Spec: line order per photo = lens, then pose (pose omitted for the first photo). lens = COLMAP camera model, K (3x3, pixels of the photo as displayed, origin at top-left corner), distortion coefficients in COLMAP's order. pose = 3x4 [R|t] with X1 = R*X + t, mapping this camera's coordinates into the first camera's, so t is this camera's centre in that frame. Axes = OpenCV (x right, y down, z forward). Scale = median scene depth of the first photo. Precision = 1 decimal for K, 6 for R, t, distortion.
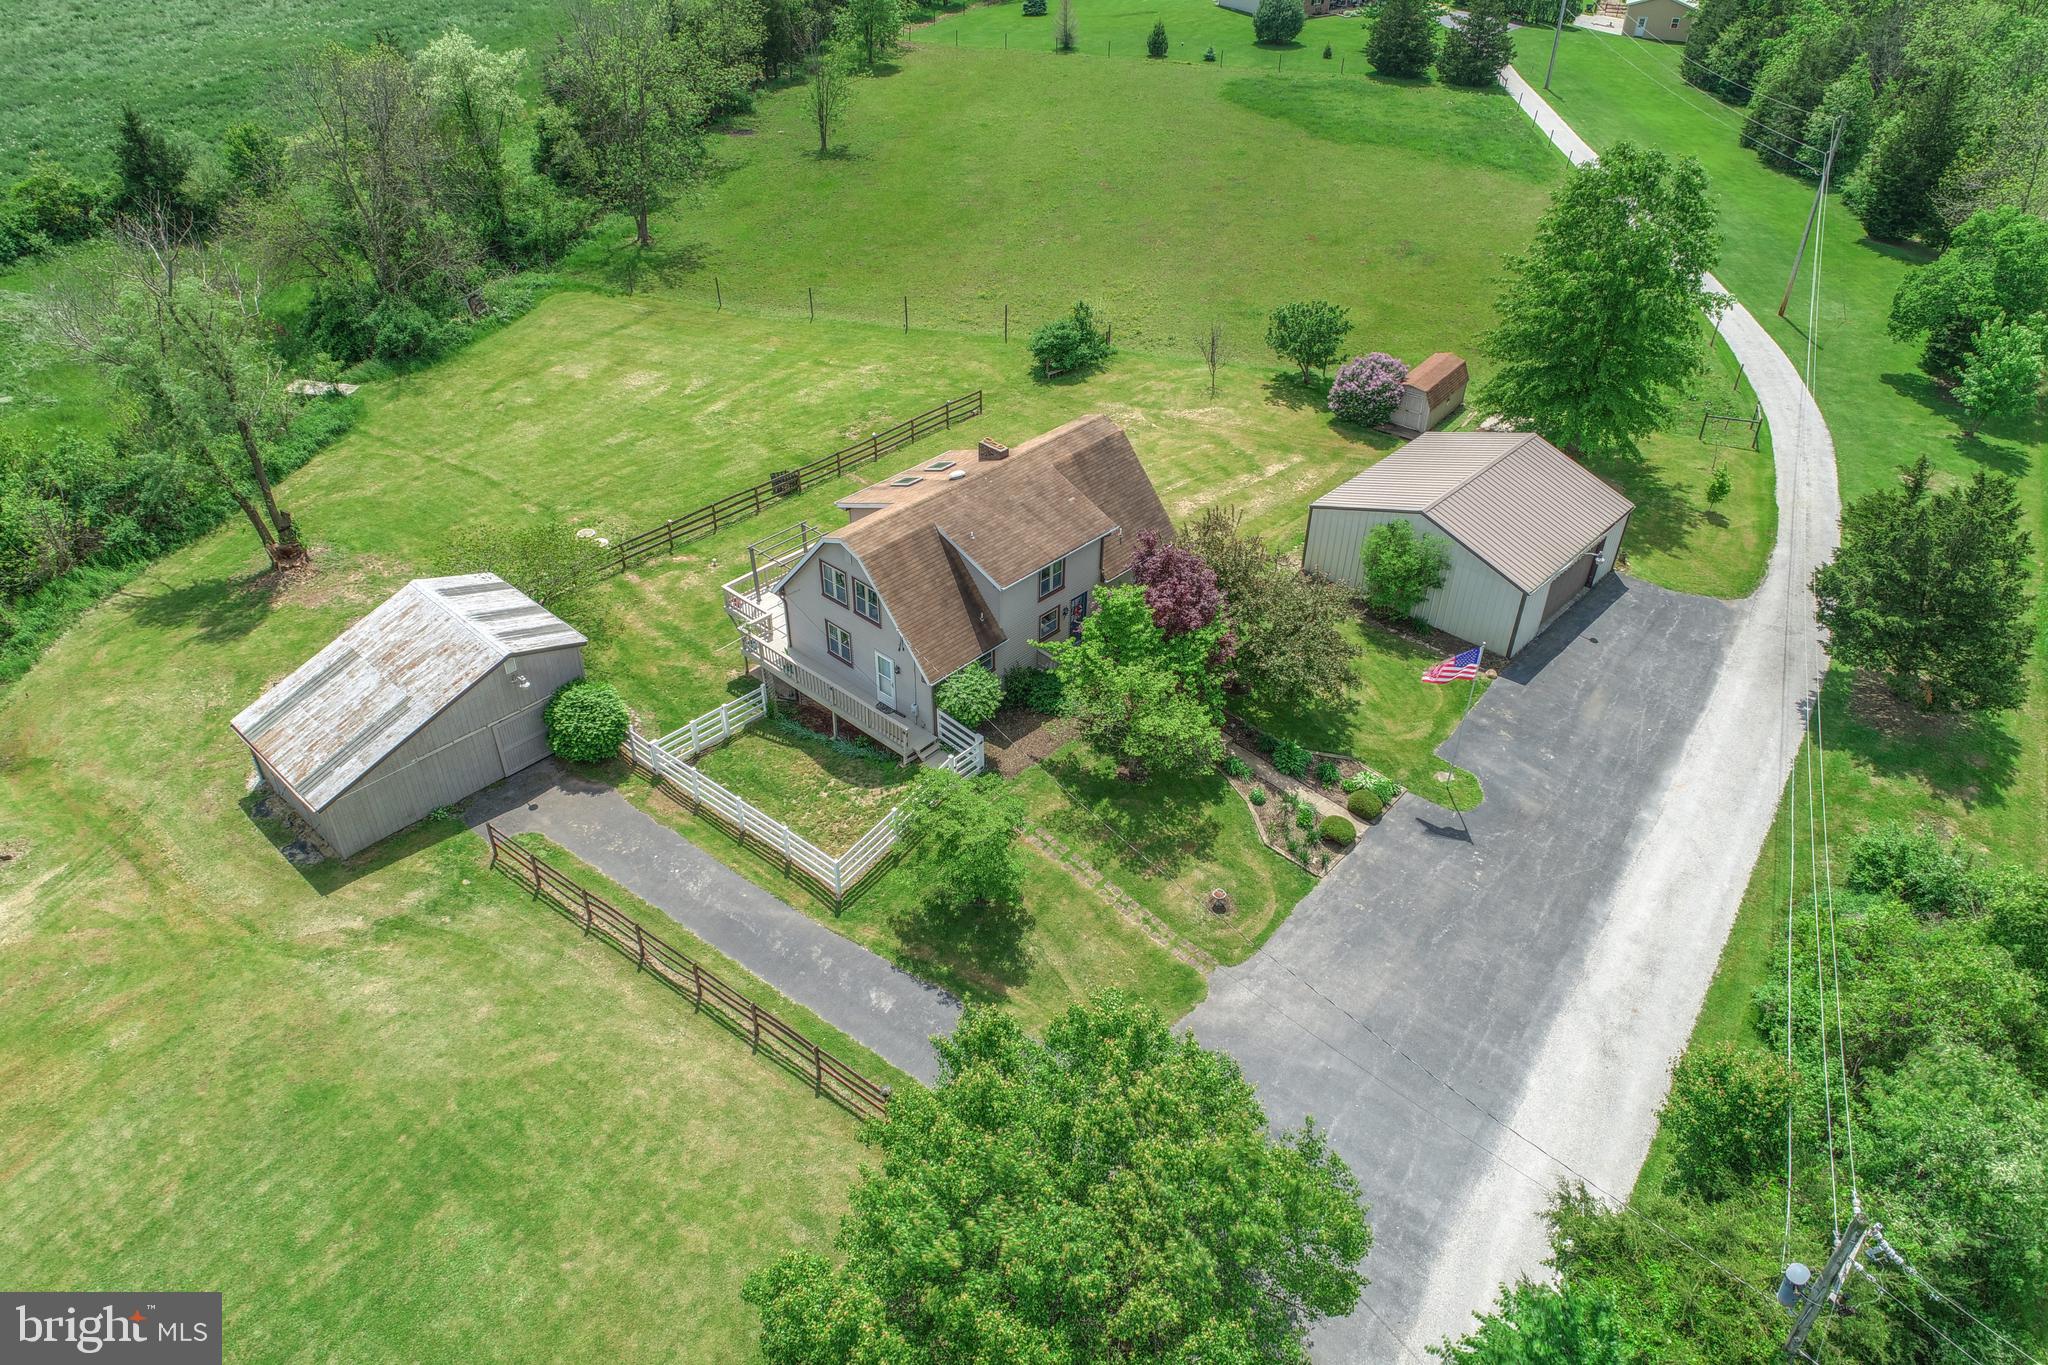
lens RADIAL K [[1384.0, 0, 1034.4], [0, 1384.0, 668.9], [0, 0, 1]] dist [0.004158, -0.005535]
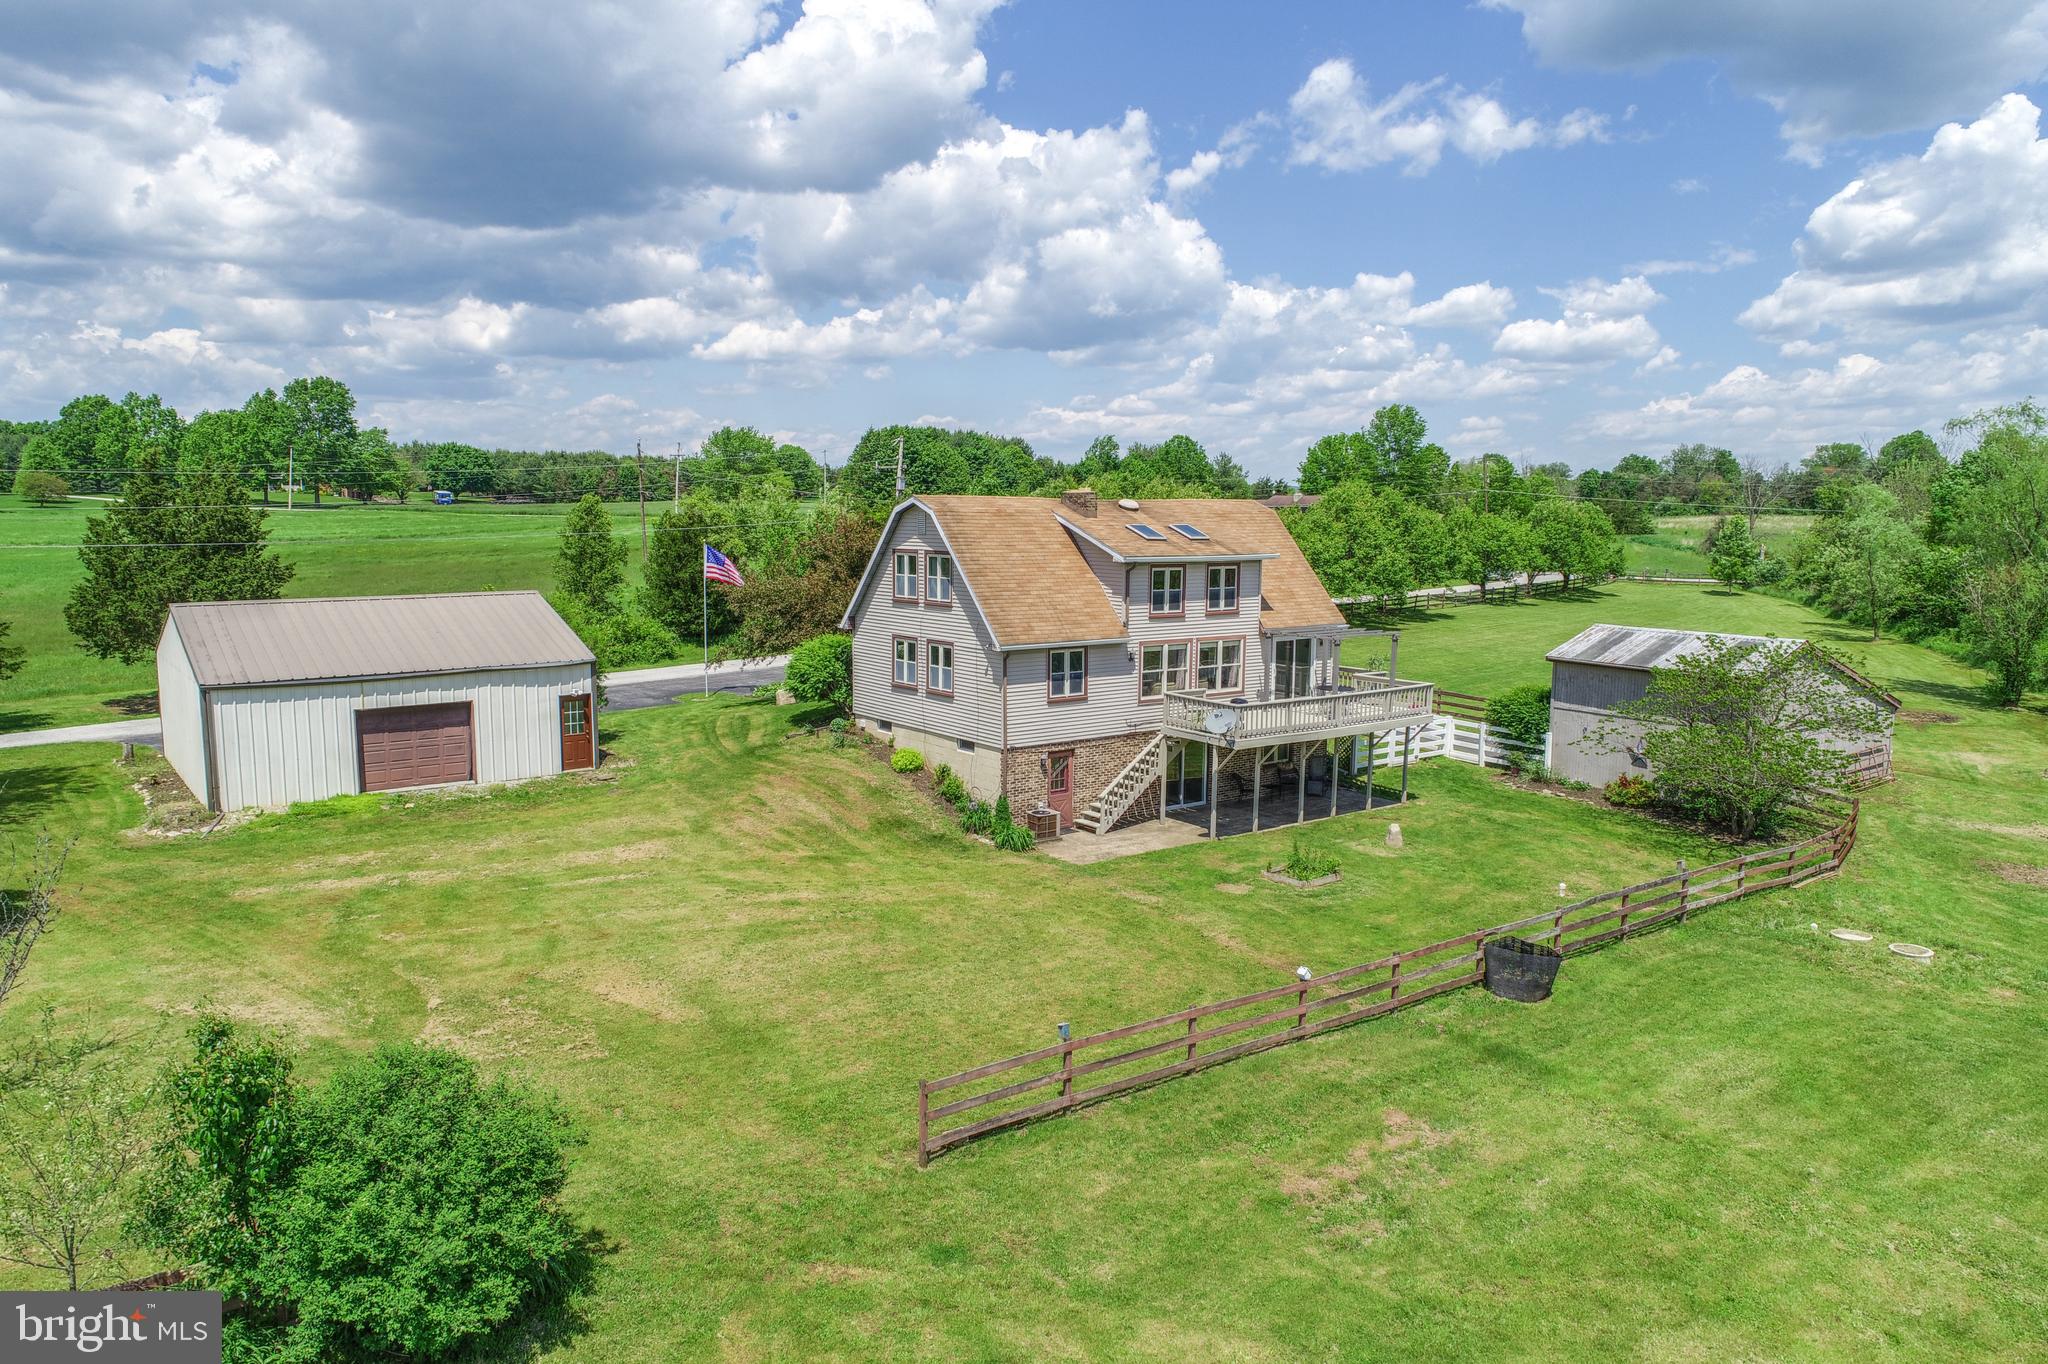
lens RADIAL K [[1384.0, 0, 1019.0], [0, 1384.0, 684.1], [0, 0, 1]] dist [0.004158, -0.005535]
pose [[-0.981866, -0.051740, 0.182382, -0.156357], [0.087101, 0.731369, 0.676397, -0.670093], [-0.168385, 0.680016, -0.713600, 1.779146]]
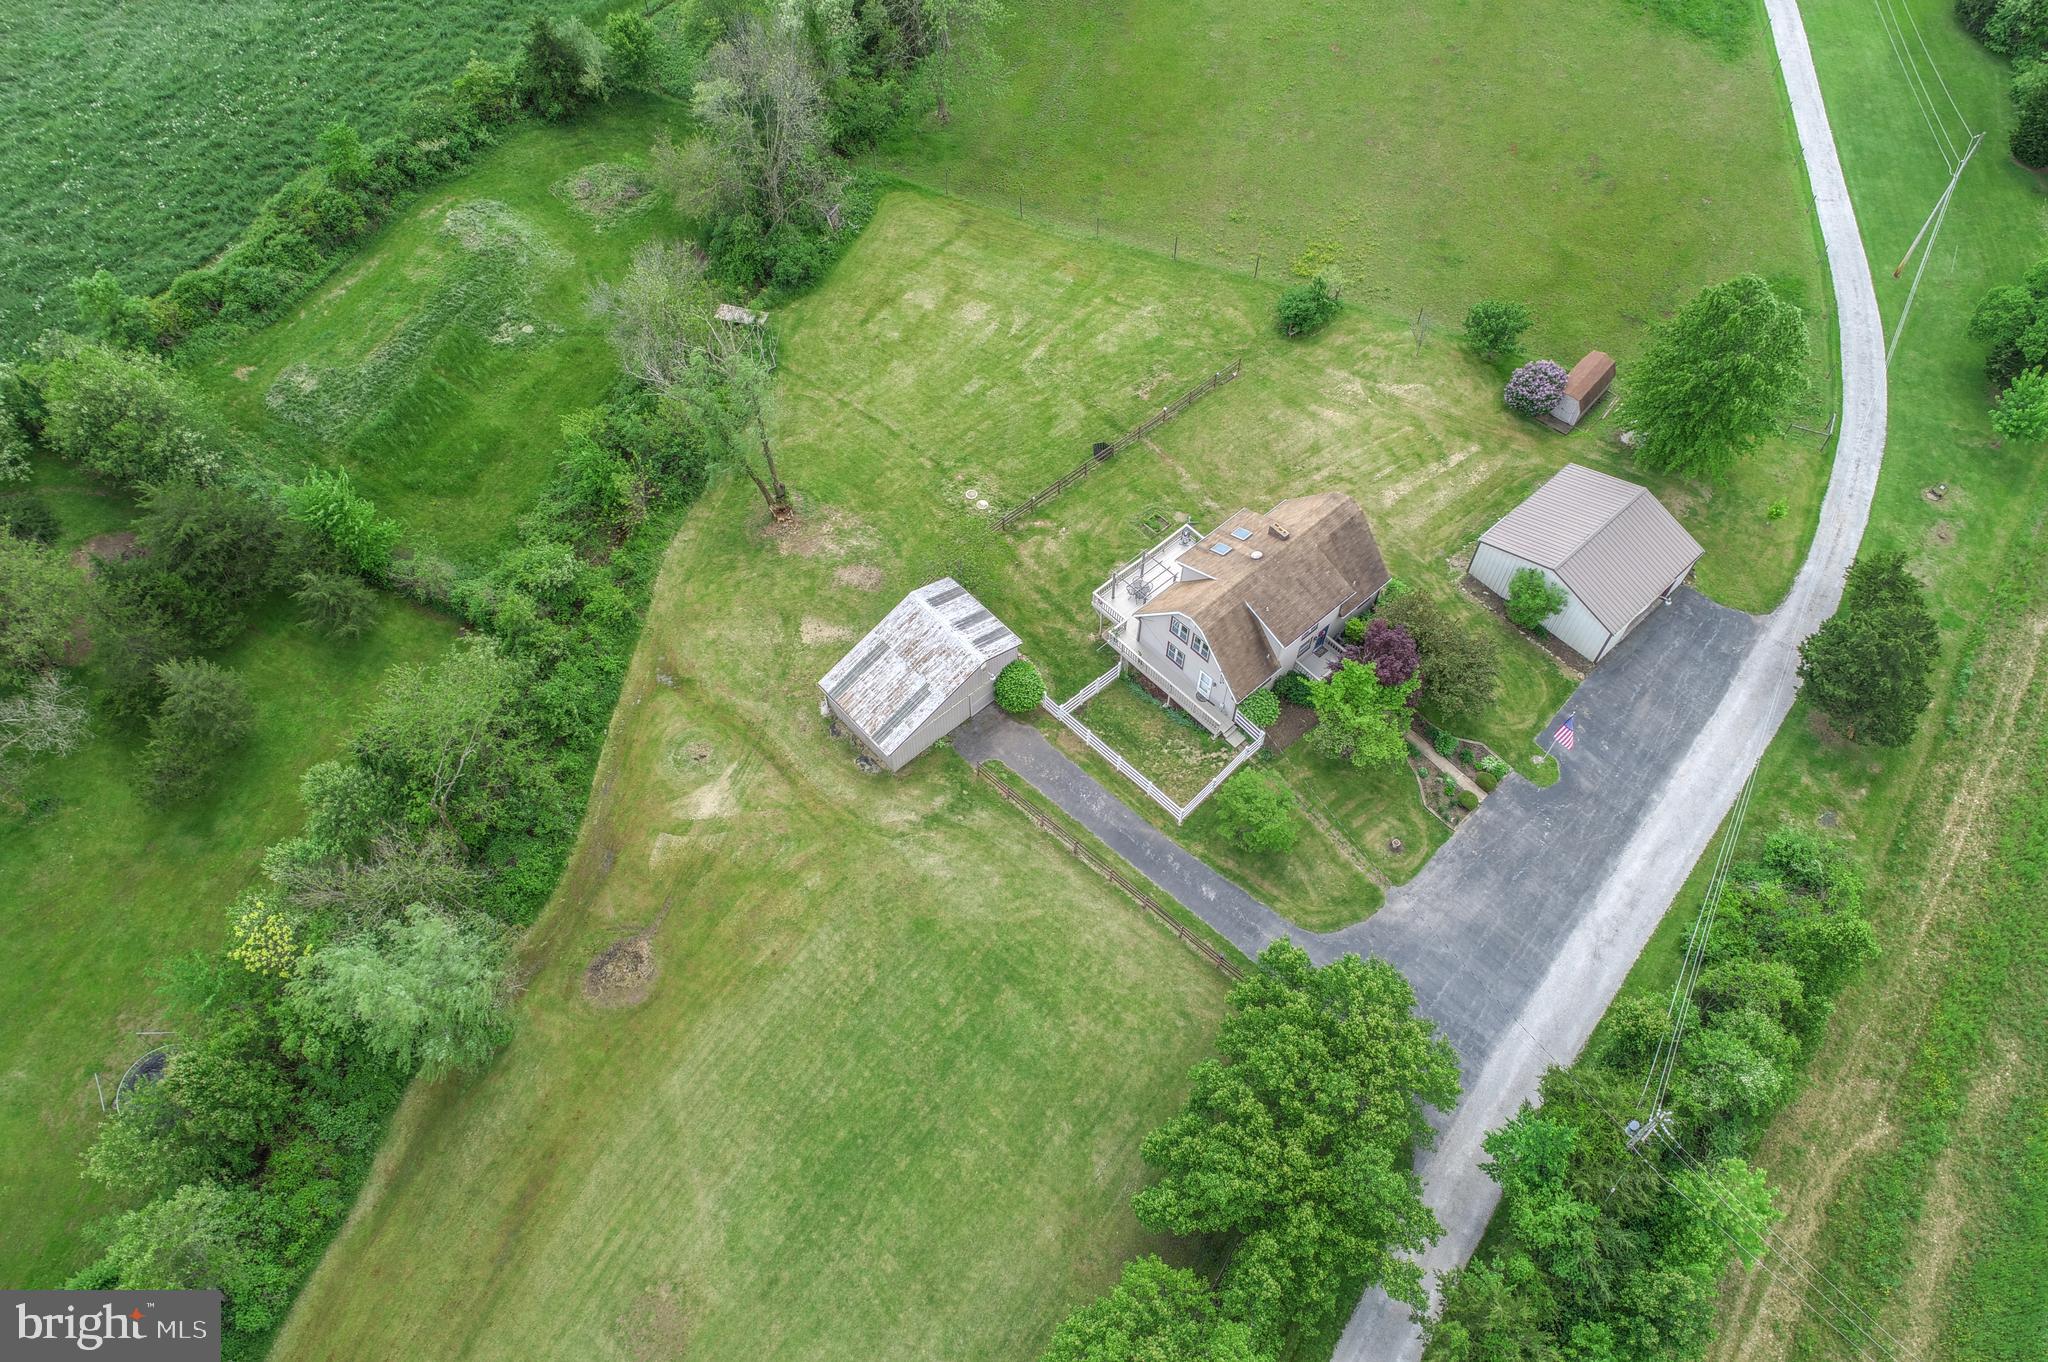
lens RADIAL K [[1384.0, 0, 1034.3], [0, 1384.0, 681.5], [0, 0, 1]] dist [0.004158, -0.005535]
pose [[0.996142, 0.069208, -0.053956, -0.225241], [-0.046673, 0.938504, 0.342100, -0.561251], [0.074314, -0.338262, 0.938113, -0.578265]]
